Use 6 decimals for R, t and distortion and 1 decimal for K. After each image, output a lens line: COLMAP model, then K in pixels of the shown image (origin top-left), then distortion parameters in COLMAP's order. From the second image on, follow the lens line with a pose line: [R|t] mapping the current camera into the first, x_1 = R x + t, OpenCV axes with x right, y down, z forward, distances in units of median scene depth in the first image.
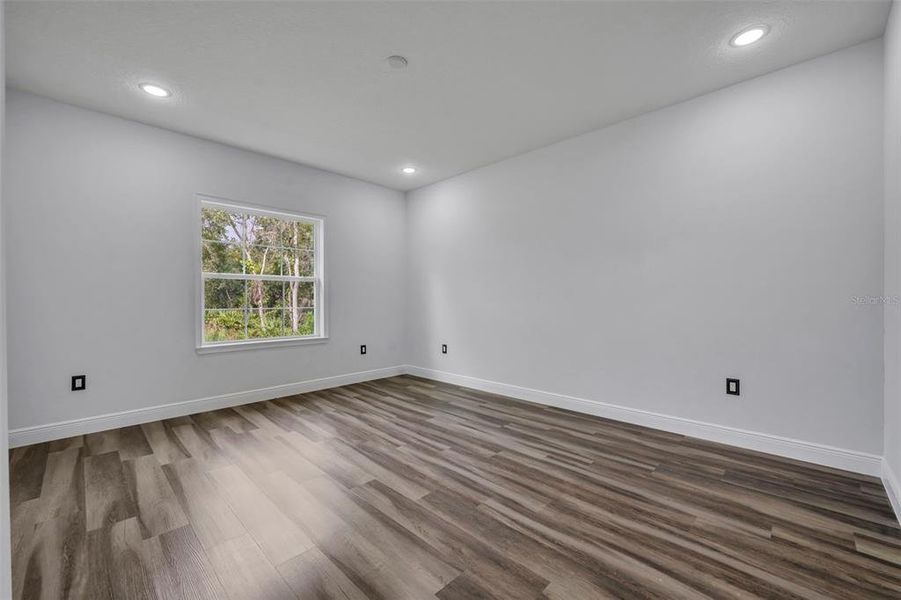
lens RADIAL K [[366.0, 0, 457.6], [0, 366.0, 299.6], [0, 0, 1]] dist [0.002784, 0.000238]
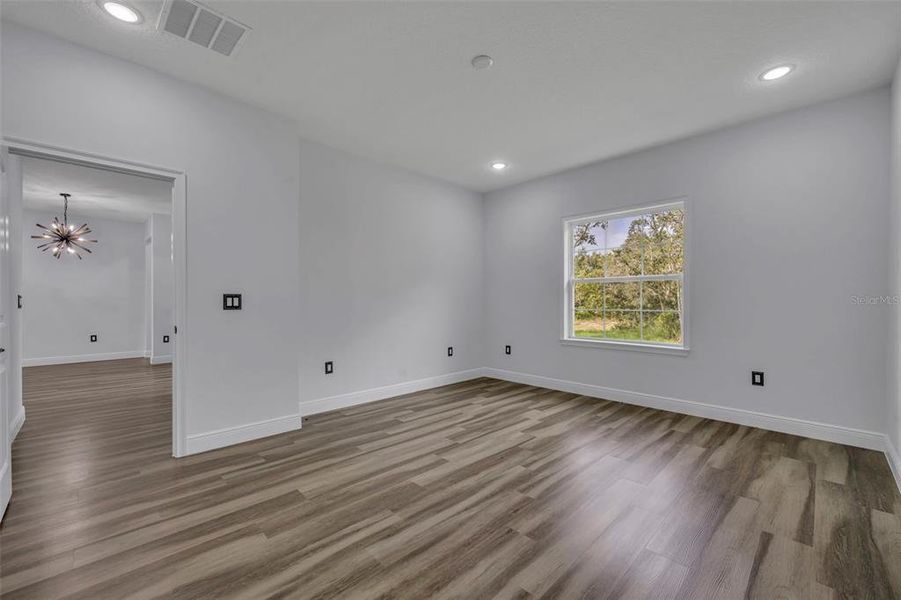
lens RADIAL K [[366.0, 0, 447.2], [0, 366.0, 301.9], [0, 0, 1]] dist [0.002784, 0.000238]
pose [[-0.035516, 0.004210, -0.999360, 0.805864], [0.001408, 0.999990, 0.004162, -0.007923], [0.999368, -0.001259, -0.035522, 0.916552]]
